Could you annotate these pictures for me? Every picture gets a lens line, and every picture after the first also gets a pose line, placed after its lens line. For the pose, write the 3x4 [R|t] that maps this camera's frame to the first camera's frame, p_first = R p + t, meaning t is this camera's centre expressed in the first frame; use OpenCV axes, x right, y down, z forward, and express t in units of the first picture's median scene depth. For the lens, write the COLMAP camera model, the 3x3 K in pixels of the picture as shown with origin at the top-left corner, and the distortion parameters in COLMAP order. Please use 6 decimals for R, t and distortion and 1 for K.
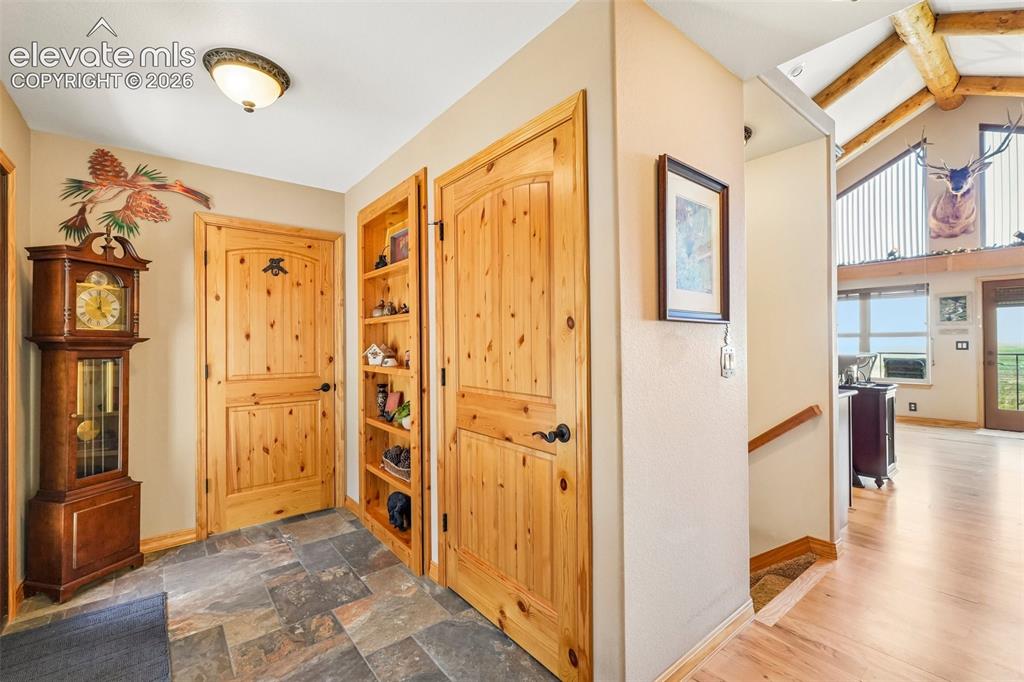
lens RADIAL K [[438.7, 0, 512.0], [0, 438.7, 341.0], [0, 0, 1]] dist [-0.001106, 0.000687]
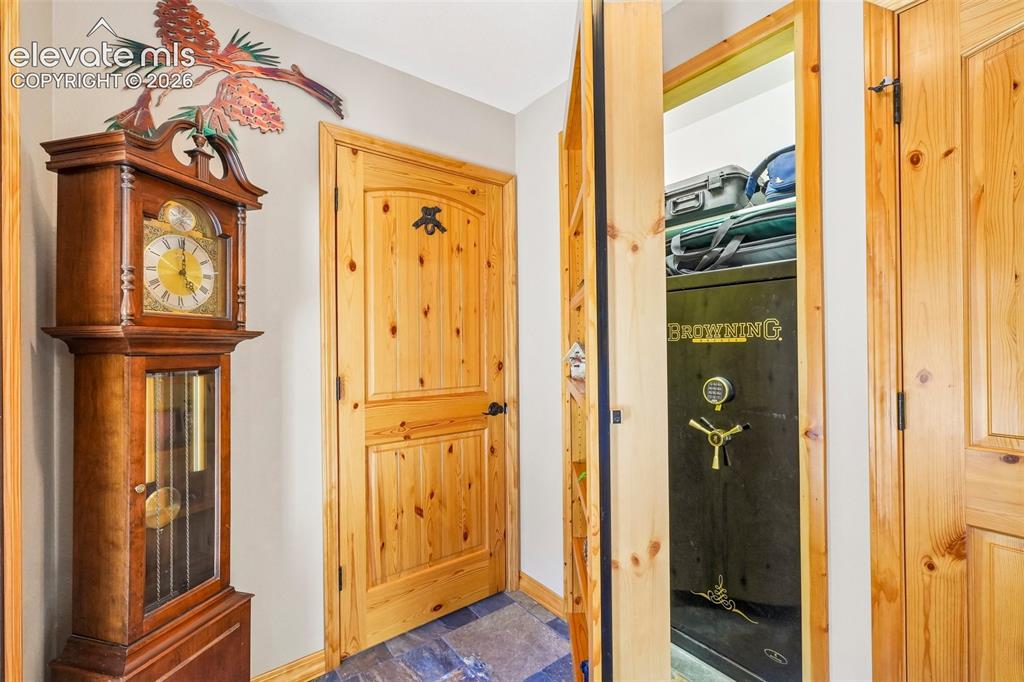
lens RADIAL K [[438.7, 0, 512.0], [0, 438.7, 341.0], [0, 0, 1]] dist [-0.001106, 0.000687]
pose [[0.999671, -0.000577, -0.025643, -0.489435], [0.000645, 0.999996, 0.002632, 0.004005], [0.025642, -0.002647, 0.999668, 0.447215]]
